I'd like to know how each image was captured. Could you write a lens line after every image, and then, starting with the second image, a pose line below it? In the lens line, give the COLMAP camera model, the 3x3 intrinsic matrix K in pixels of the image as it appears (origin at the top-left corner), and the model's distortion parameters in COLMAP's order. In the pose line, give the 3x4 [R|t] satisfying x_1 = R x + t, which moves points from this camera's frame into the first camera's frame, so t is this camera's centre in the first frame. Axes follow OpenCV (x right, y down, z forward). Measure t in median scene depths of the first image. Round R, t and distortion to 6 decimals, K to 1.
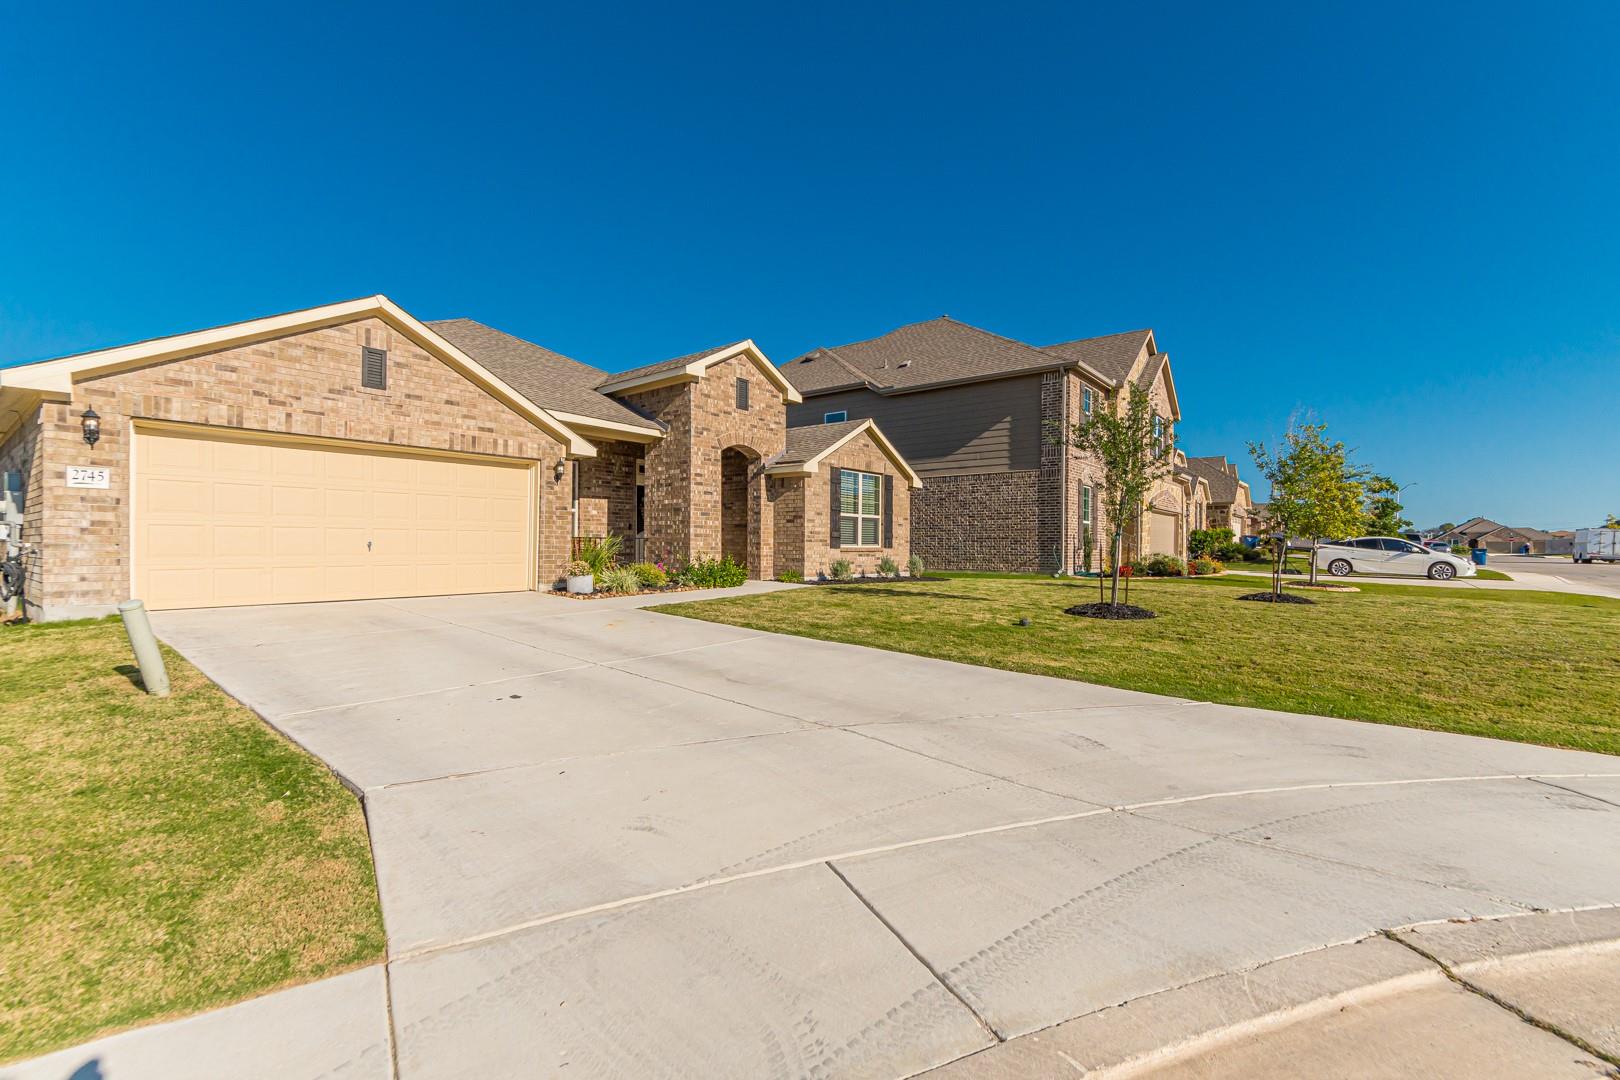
lens RADIAL K [[704.7, 0, 808.8], [0, 704.7, 543.1], [0, 0, 1]] dist [0.004801, 0.000870]
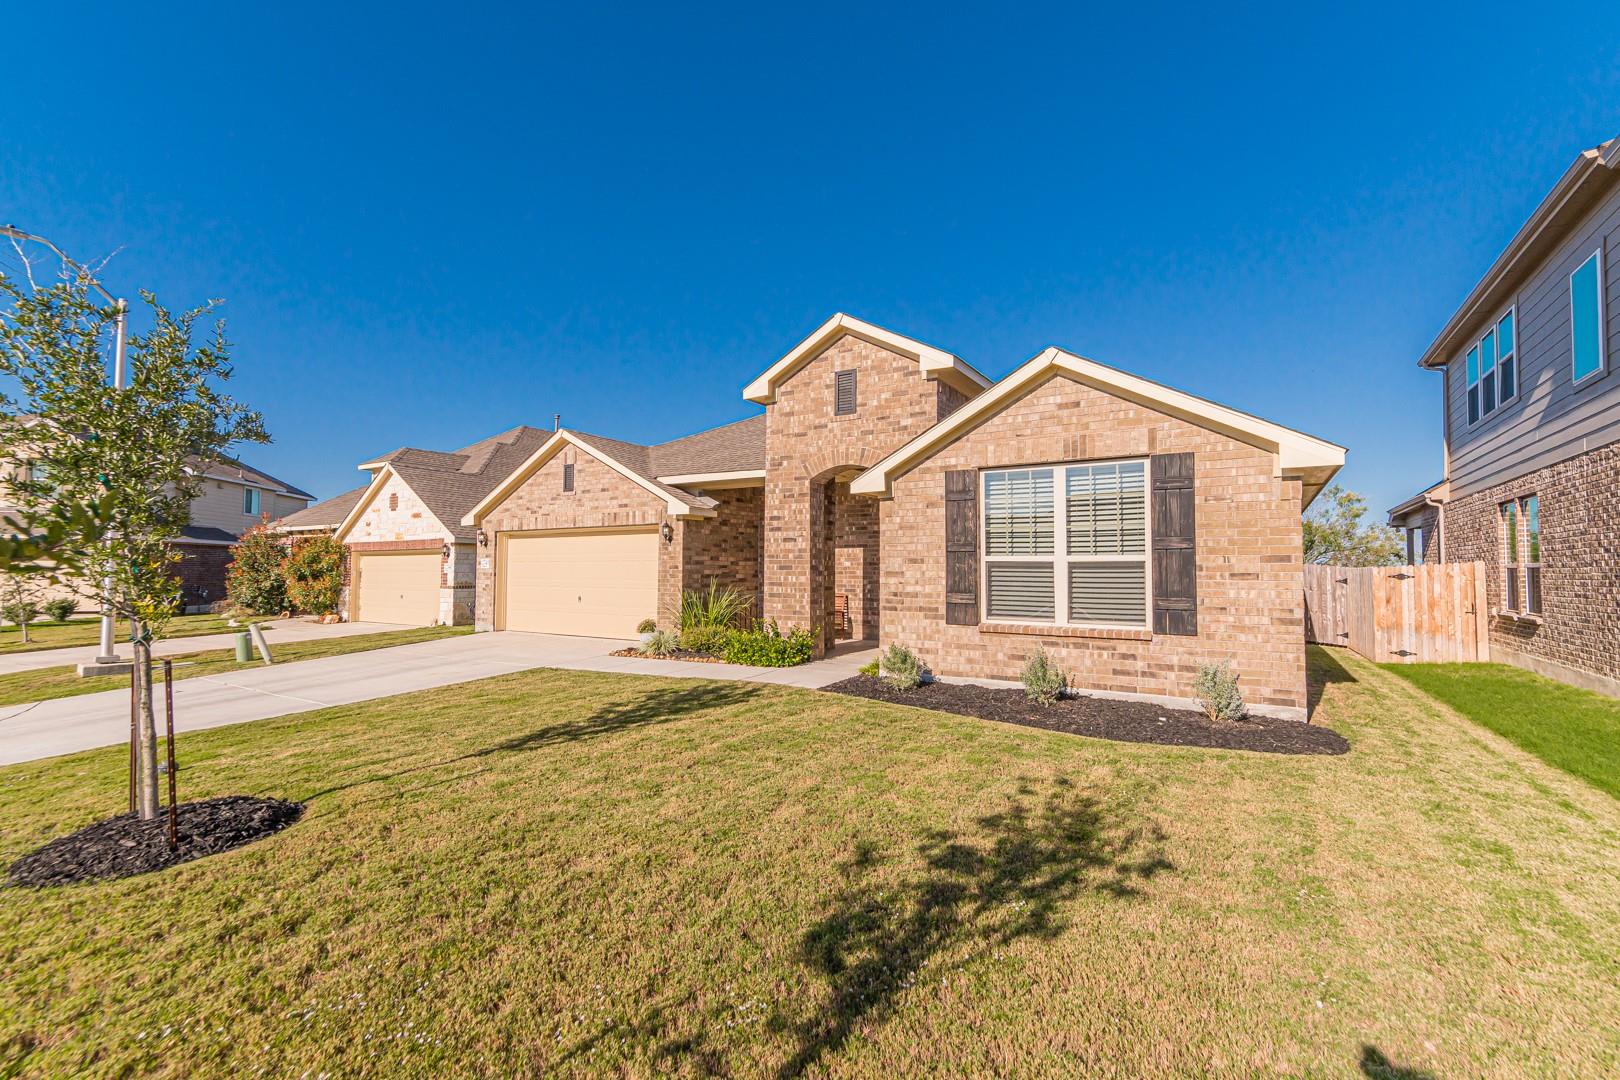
lens RADIAL K [[704.7, 0, 809.7], [0, 704.7, 540.8], [0, 0, 1]] dist [0.004801, 0.000870]
pose [[0.102189, -0.045196, -0.993738, 0.613754], [0.000470, 0.998969, -0.045385, -0.035158], [0.994765, 0.004171, 0.102105, 0.937098]]
